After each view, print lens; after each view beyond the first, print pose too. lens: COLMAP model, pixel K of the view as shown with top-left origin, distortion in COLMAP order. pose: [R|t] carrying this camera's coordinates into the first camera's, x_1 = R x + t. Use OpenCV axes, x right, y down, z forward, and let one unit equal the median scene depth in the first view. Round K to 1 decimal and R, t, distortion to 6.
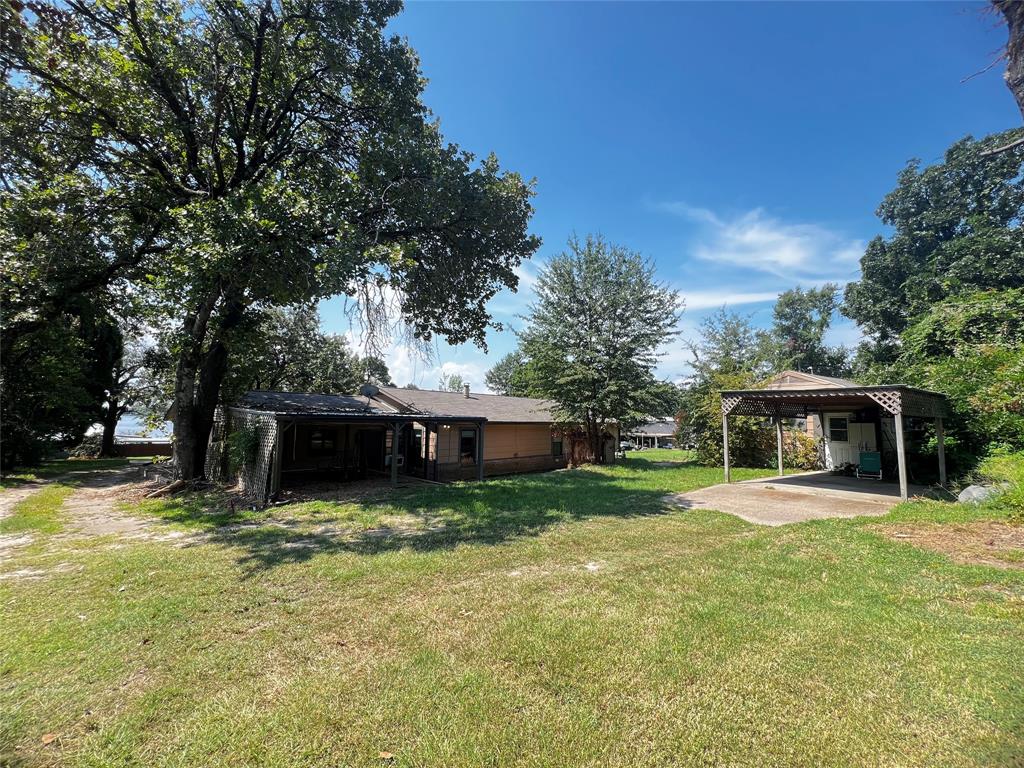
lens RADIAL K [[410.4, 0, 512.0], [0, 410.4, 384.0], [0, 0, 1]] dist [-0.002361, 0.000739]
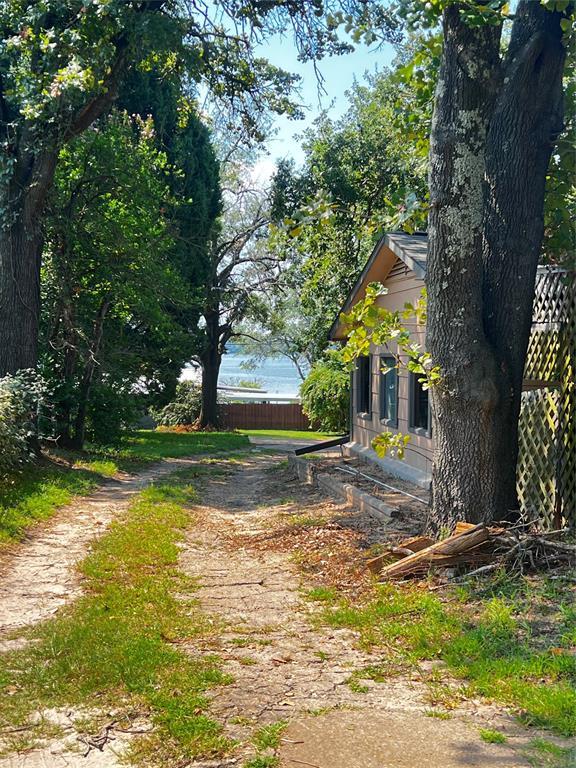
lens RADIAL K [[1147.4, 0, 288.0], [0, 1147.4, 384.0], [0, 0, 1]] dist [0.191621, -0.037525]
pose [[0.762889, 0.010079, -0.646451, -0.124016], [0.064685, 0.993672, 0.091829, 0.019006], [0.643286, -0.111871, 0.757409, 0.105801]]
